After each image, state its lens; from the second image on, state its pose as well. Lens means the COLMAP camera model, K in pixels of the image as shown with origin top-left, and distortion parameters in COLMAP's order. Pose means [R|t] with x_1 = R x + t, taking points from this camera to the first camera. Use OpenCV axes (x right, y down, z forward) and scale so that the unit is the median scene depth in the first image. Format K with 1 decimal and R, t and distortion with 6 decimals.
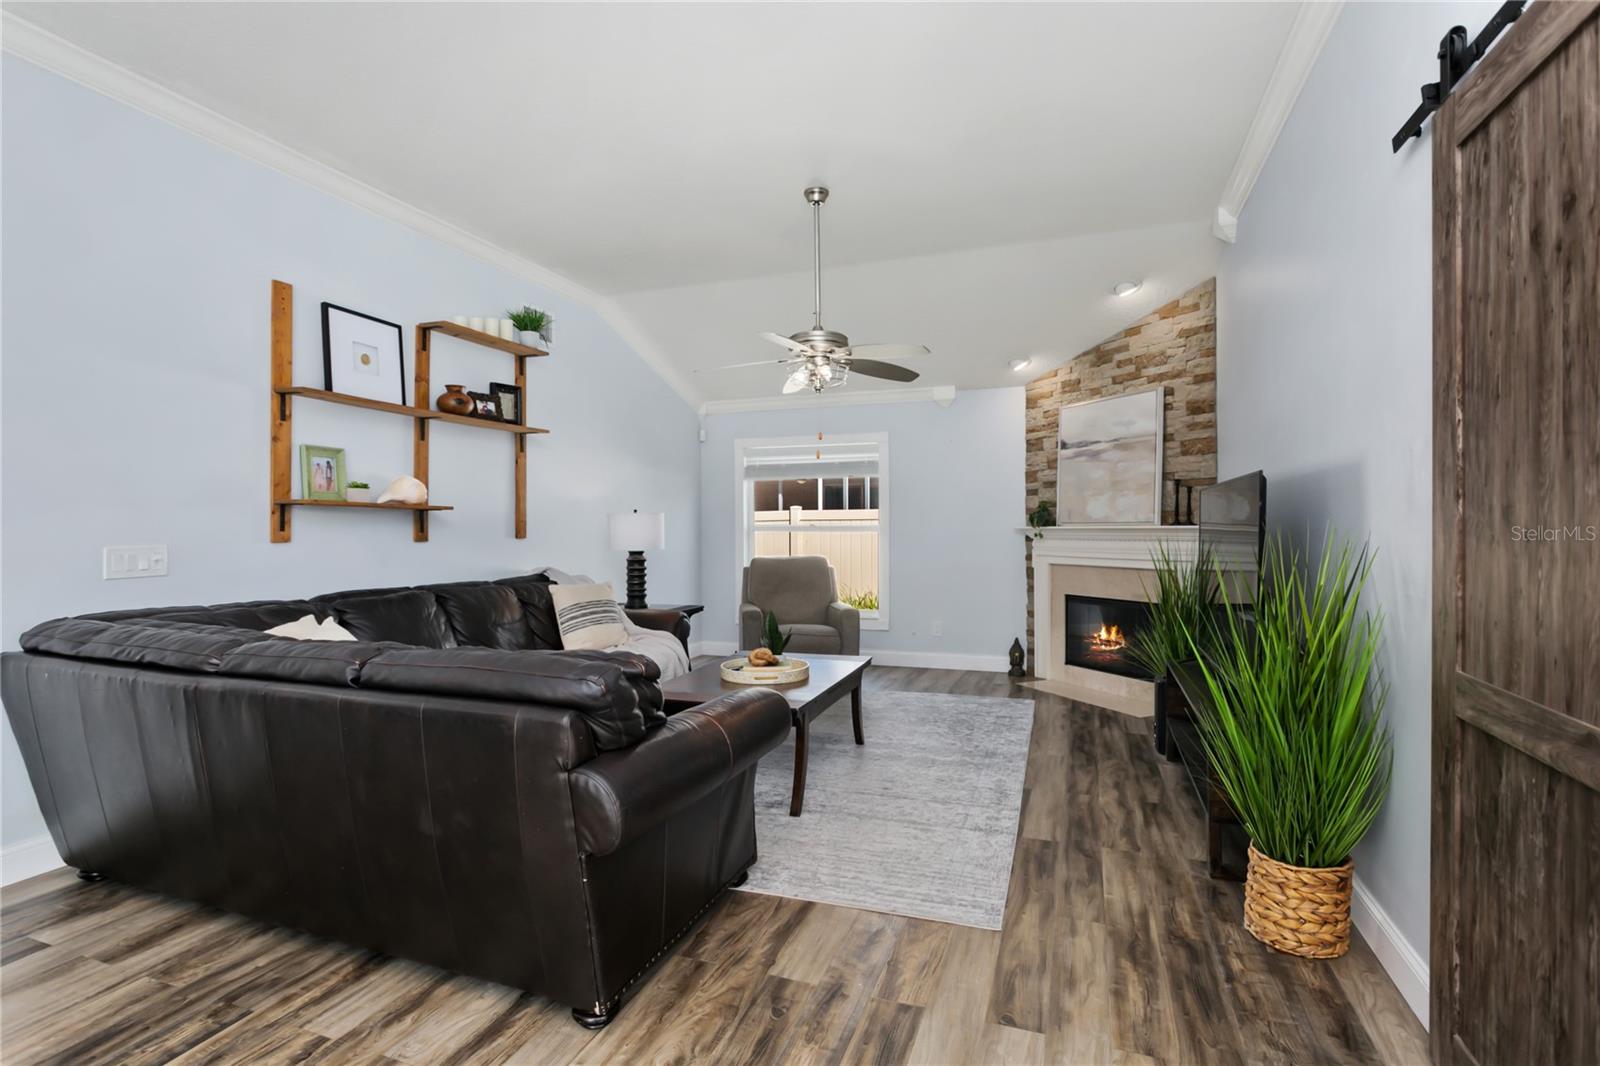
lens RADIAL K [[775.2, 0, 792.6], [0, 775.2, 530.7], [0, 0, 1]] dist [-0.005837, 0.000319]
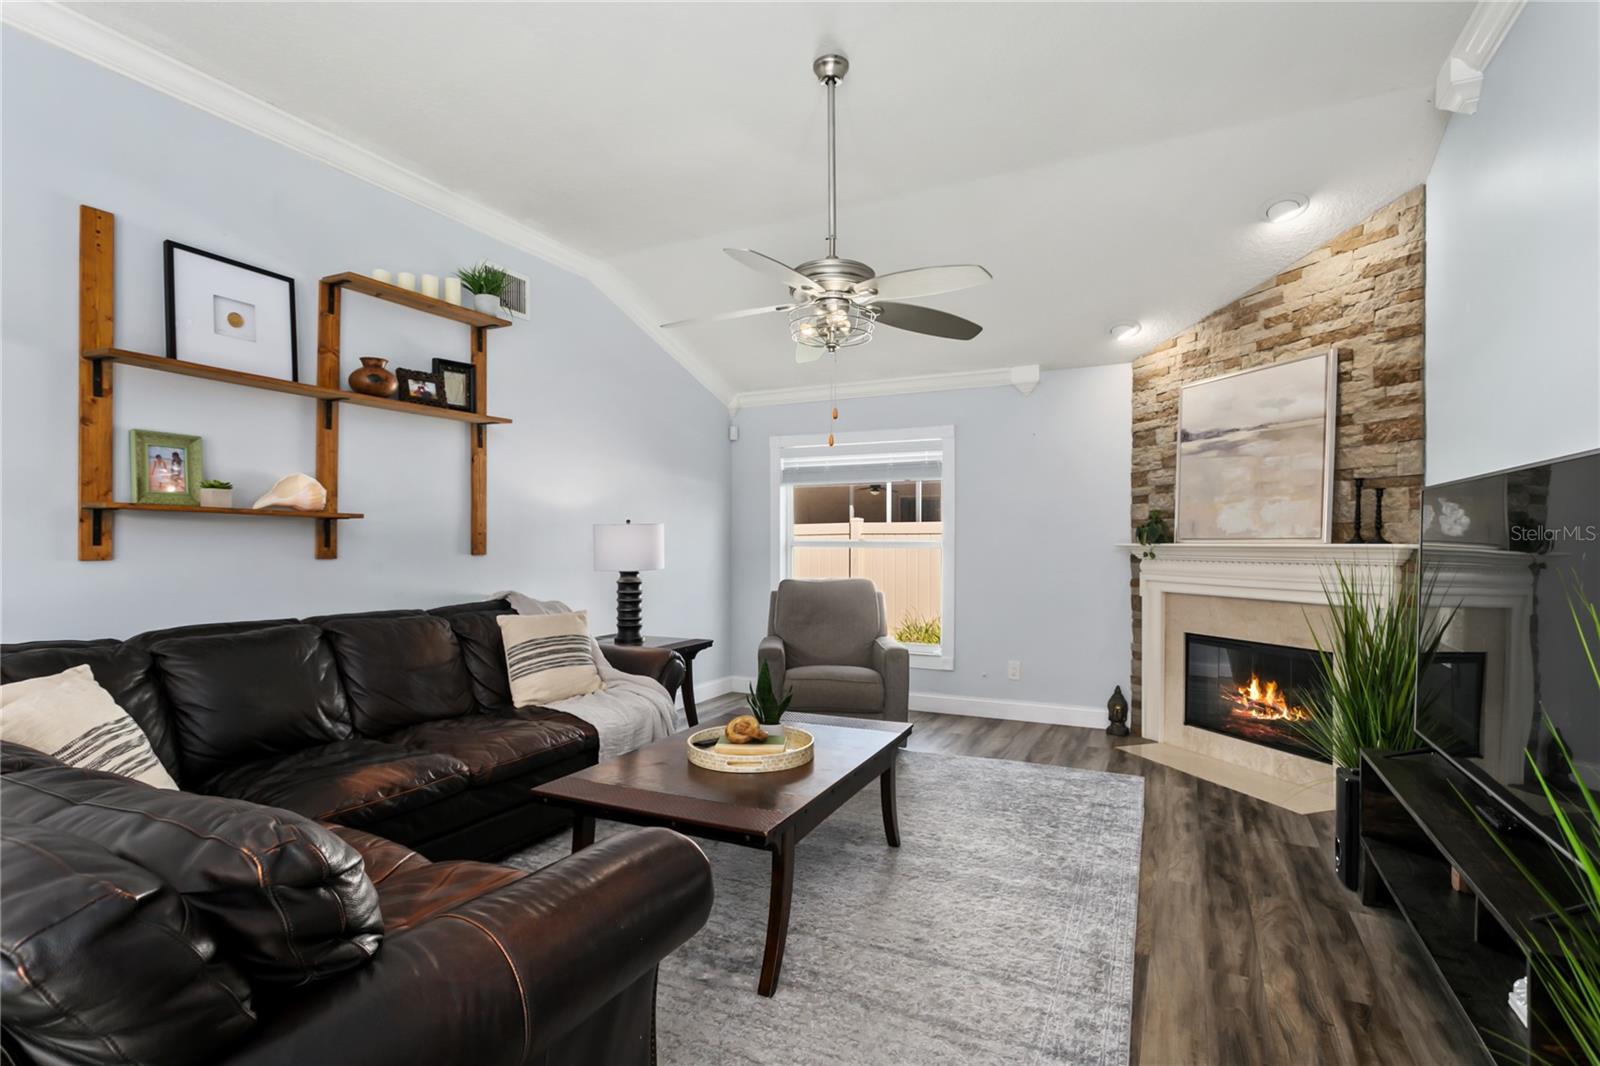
lens RADIAL K [[775.2, 0, 789.5], [0, 775.2, 549.6], [0, 0, 1]] dist [-0.005837, 0.000319]
pose [[0.993659, 0.006344, -0.112257, 0.065301], [-0.005611, 0.999961, 0.006844, -0.003123], [0.112296, -0.006171, 0.993656, 0.261886]]
